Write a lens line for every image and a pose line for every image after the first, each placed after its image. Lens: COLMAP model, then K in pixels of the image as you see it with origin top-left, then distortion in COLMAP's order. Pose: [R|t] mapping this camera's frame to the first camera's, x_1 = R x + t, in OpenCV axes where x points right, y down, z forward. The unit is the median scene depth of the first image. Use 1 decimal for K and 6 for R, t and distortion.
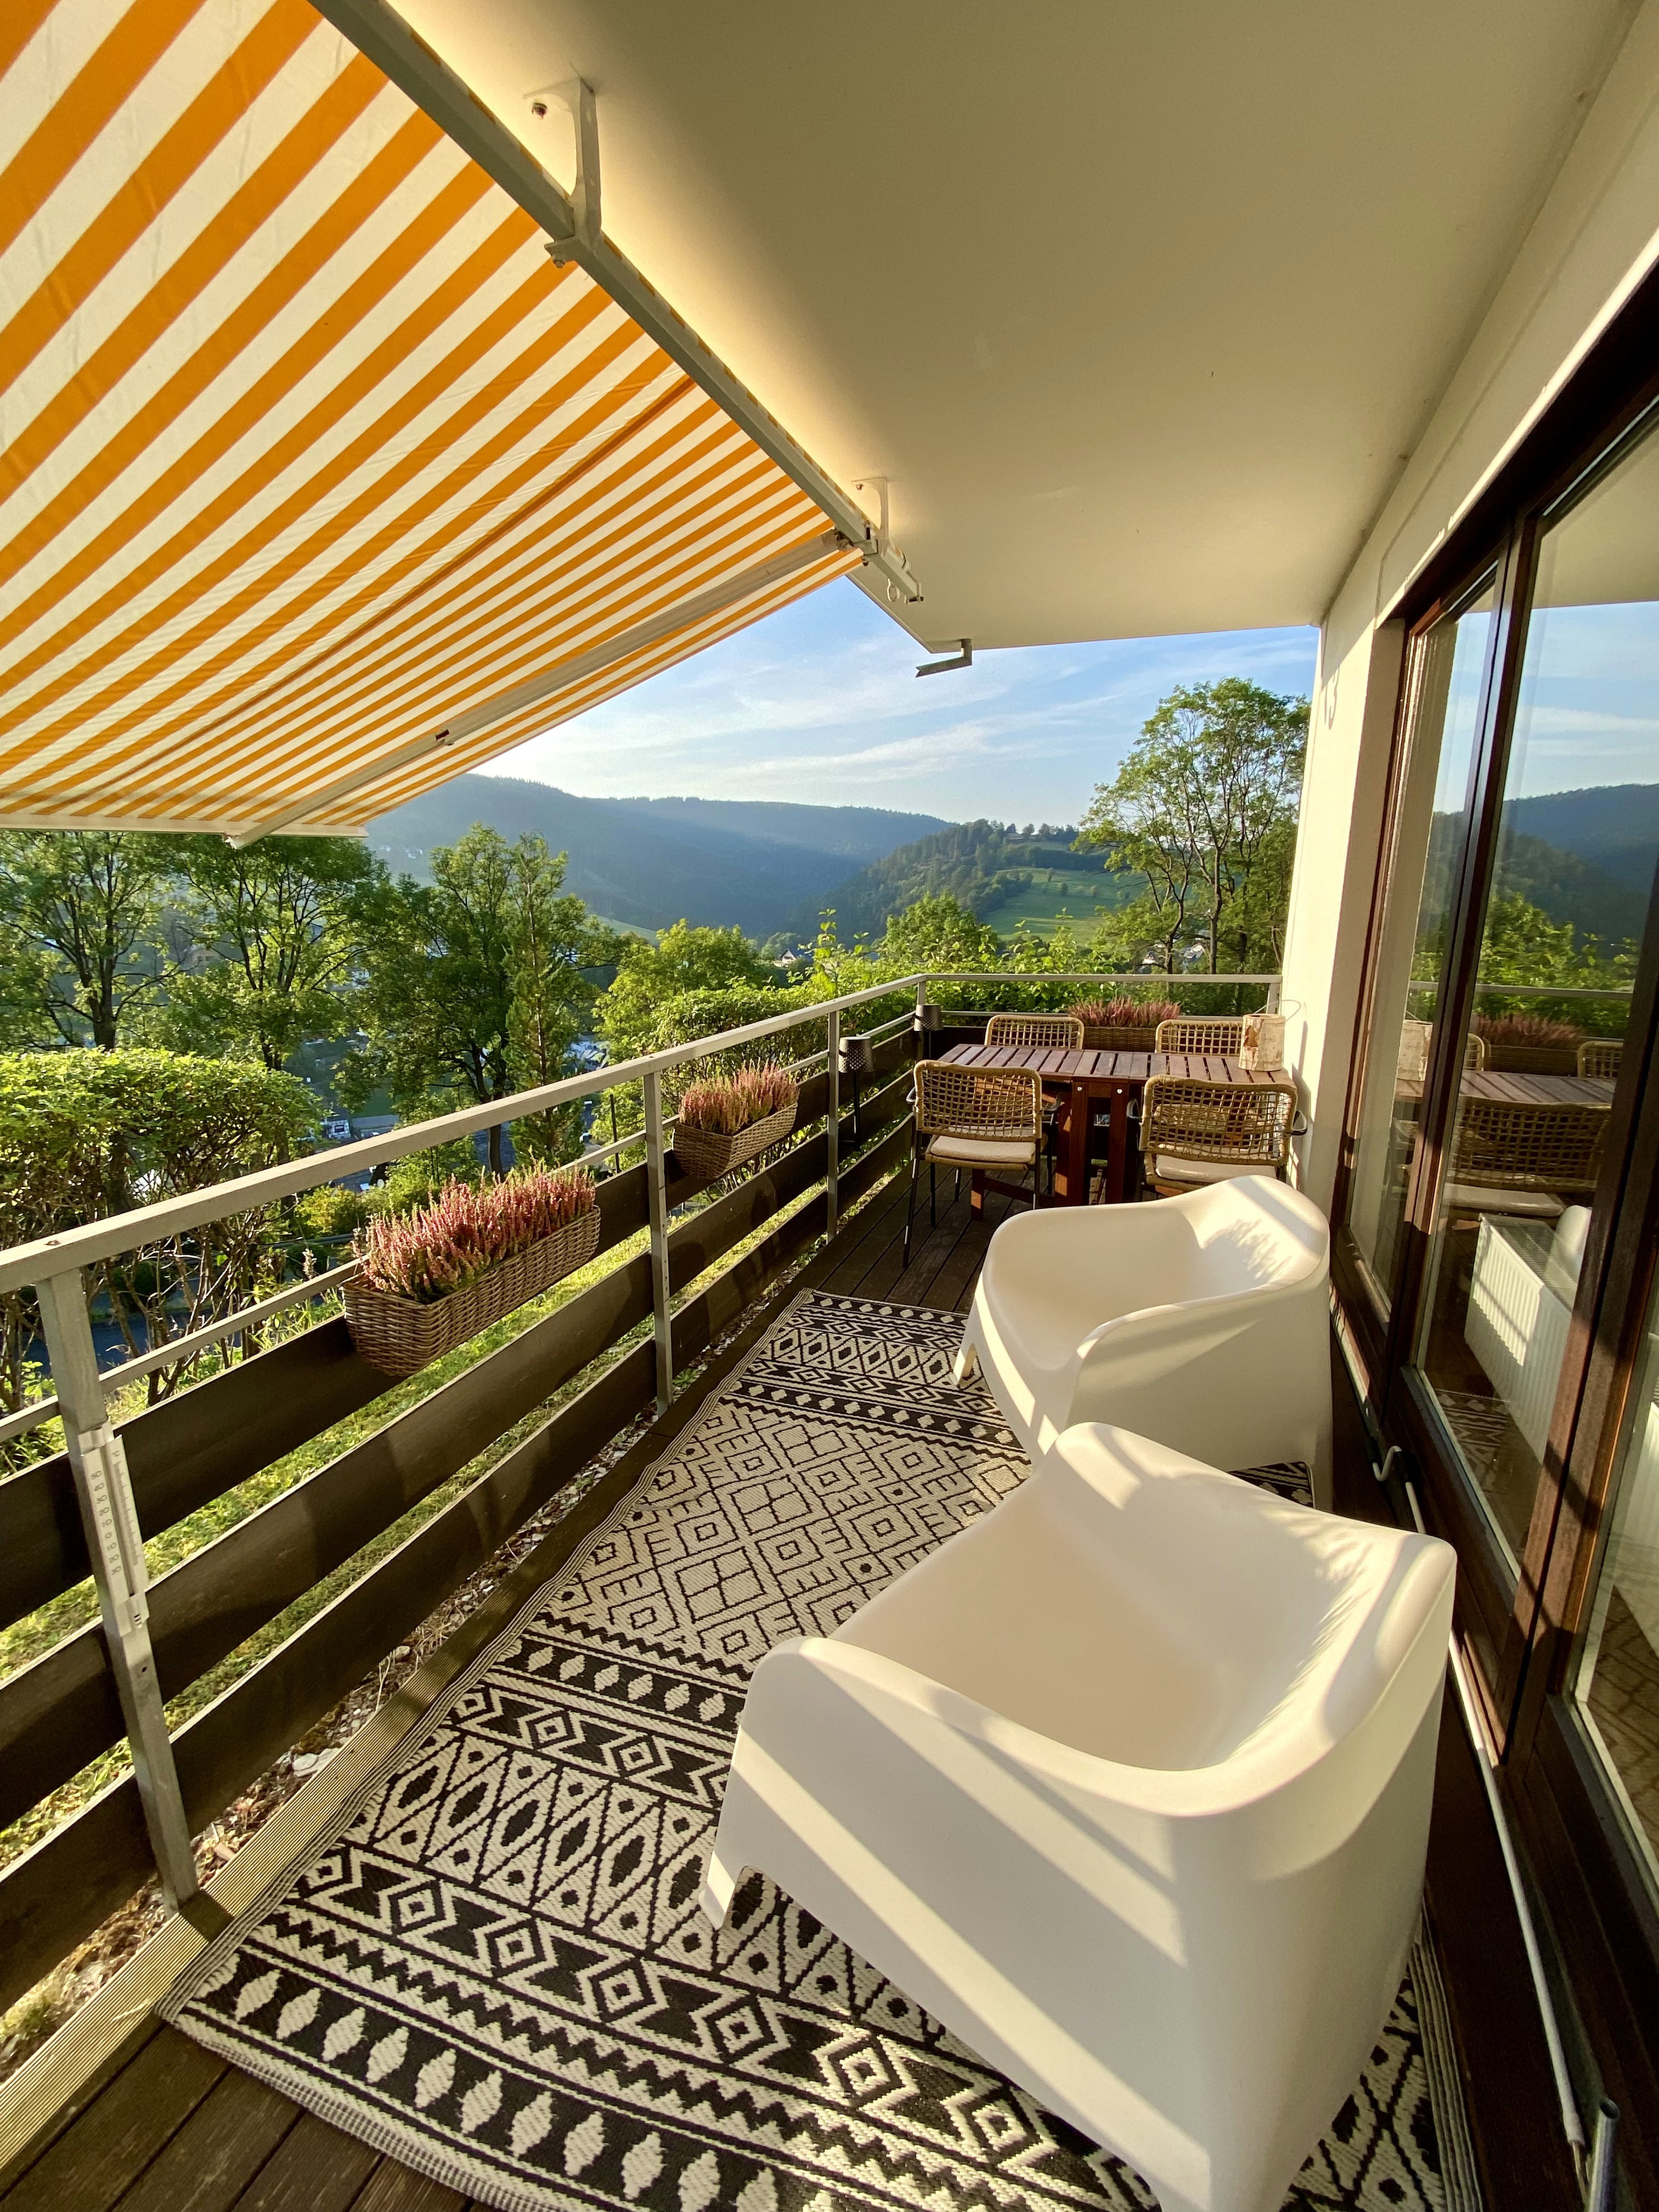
lens RADIAL K [[959.7, 0, 838.9], [0, 959.7, 1111.6], [0, 0, 1]] dist [0.009451, -0.003275]
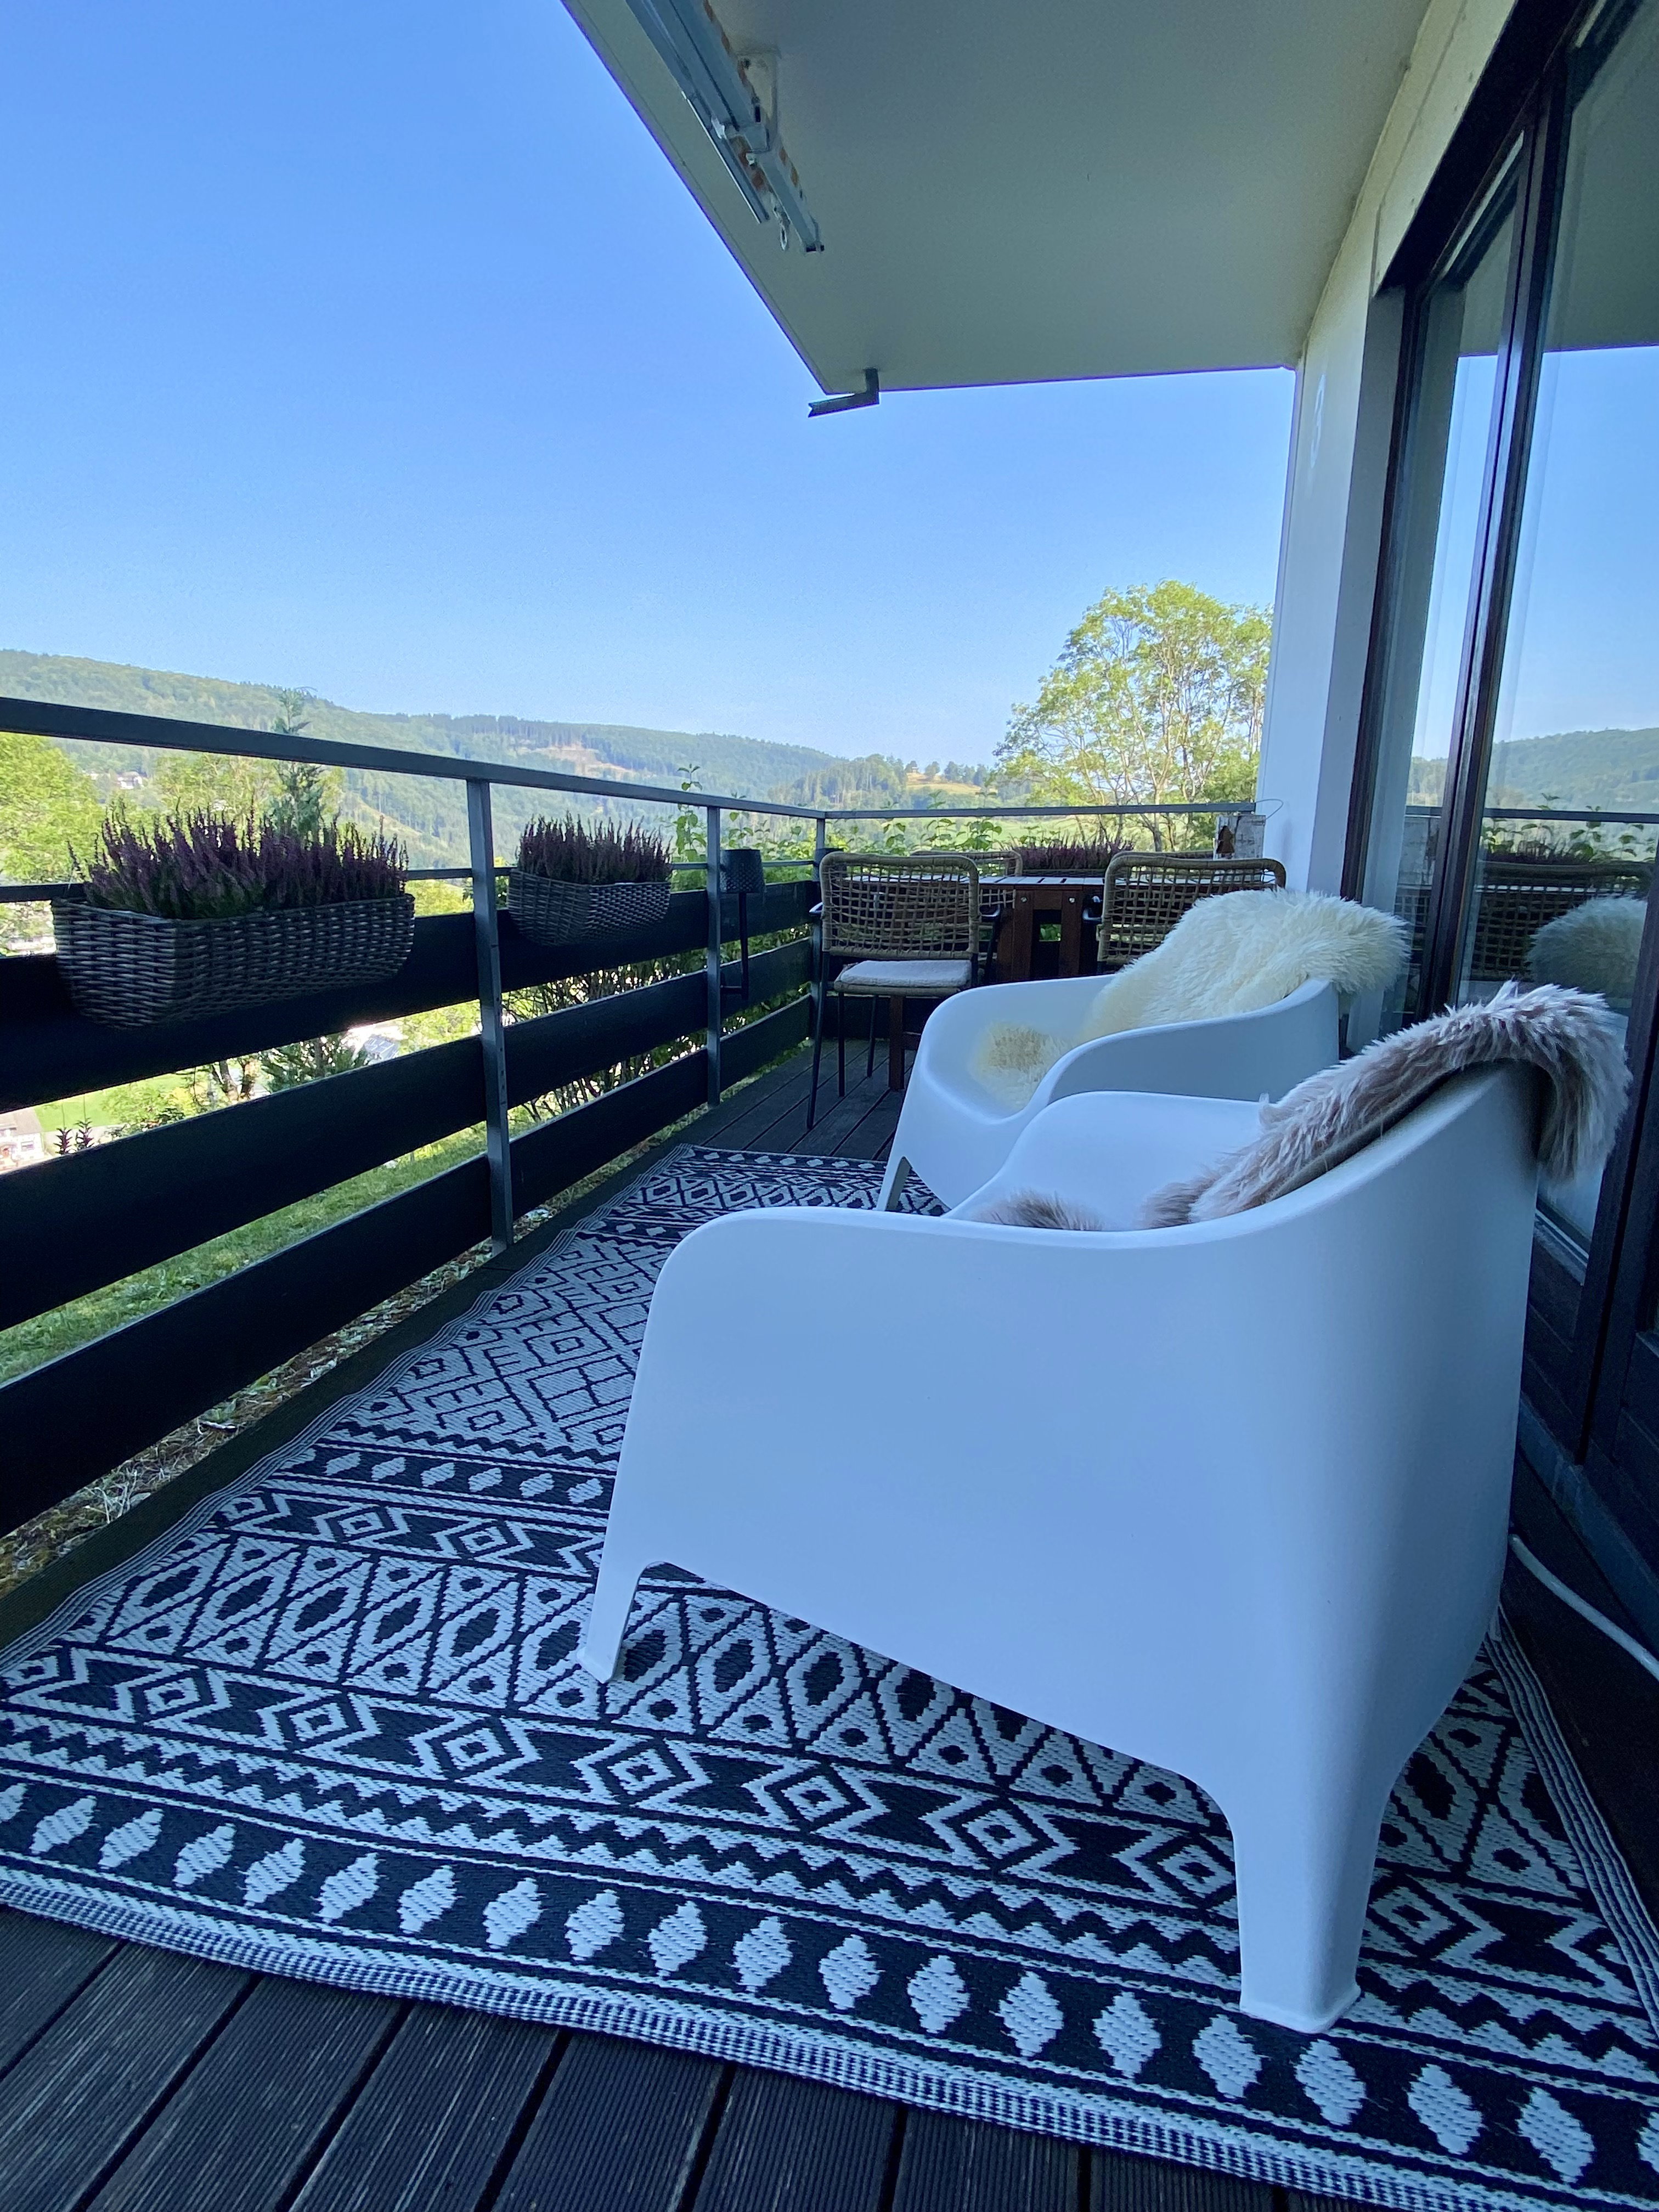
lens RADIAL K [[1193.5, 0, 823.6], [0, 1193.5, 1107.5], [0, 0, 1]] dist [0.020058, -0.003798]
pose [[0.994896, -0.016141, 0.099611, -0.041081], [0.017608, 0.999749, -0.013863, 0.391542], [-0.099362, 0.015546, 0.994930, 0.064456]]
